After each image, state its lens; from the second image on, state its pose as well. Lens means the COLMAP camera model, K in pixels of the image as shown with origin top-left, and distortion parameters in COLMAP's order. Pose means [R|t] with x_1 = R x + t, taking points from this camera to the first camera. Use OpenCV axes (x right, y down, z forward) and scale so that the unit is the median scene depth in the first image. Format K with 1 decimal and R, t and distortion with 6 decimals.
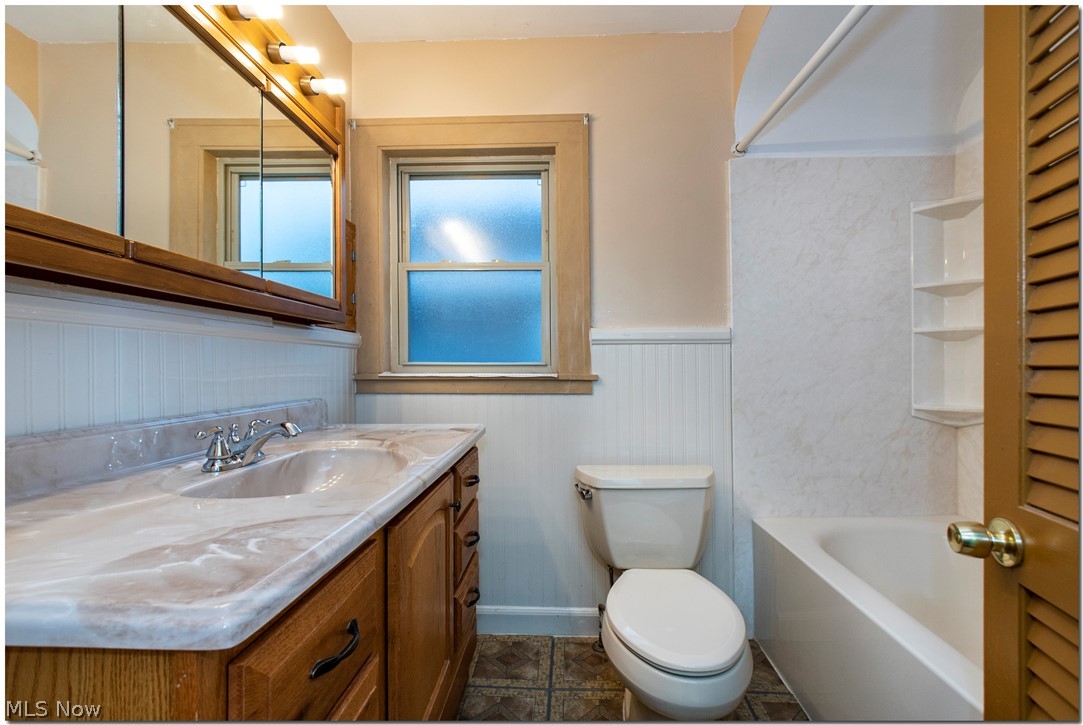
lens RADIAL K [[496.4, 0, 542.0], [0, 496.4, 363.7], [0, 0, 1]] dist [0.001646, -0.001768]
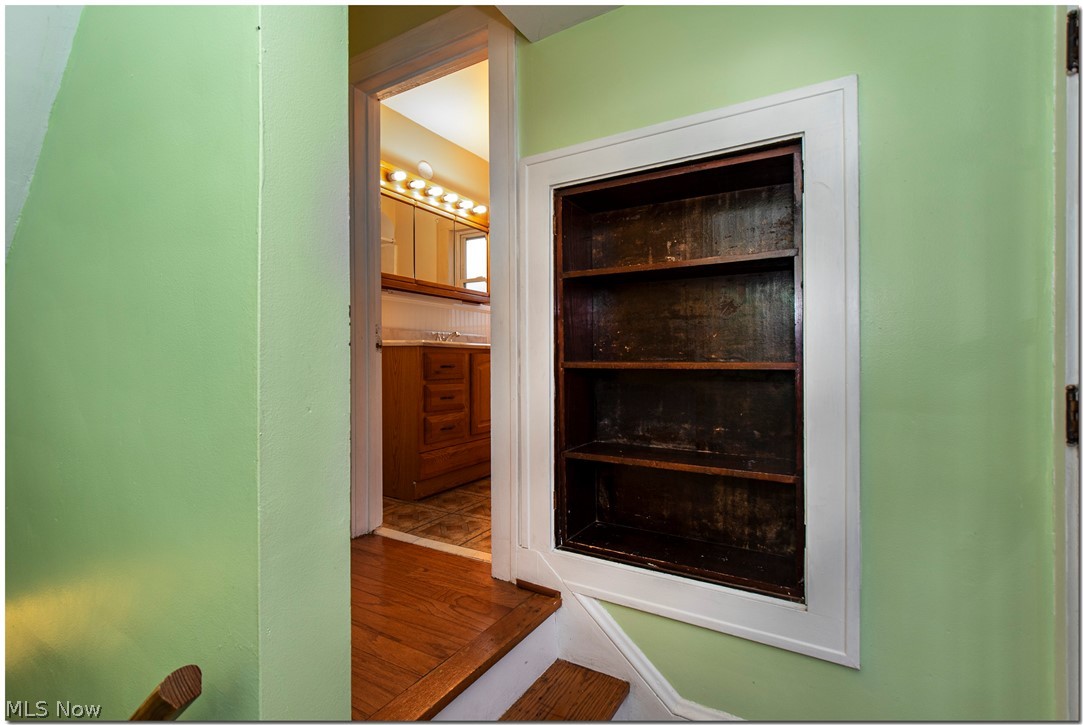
lens RADIAL K [[496.4, 0, 542.1], [0, 496.4, 363.0], [0, 0, 1]] dist [0.001646, -0.001768]
pose [[0.879760, -0.008422, -0.475343, 0.982325], [0.012476, 0.999908, 0.005375, 0.207512], [0.475254, -0.010659, 0.879784, -1.022704]]
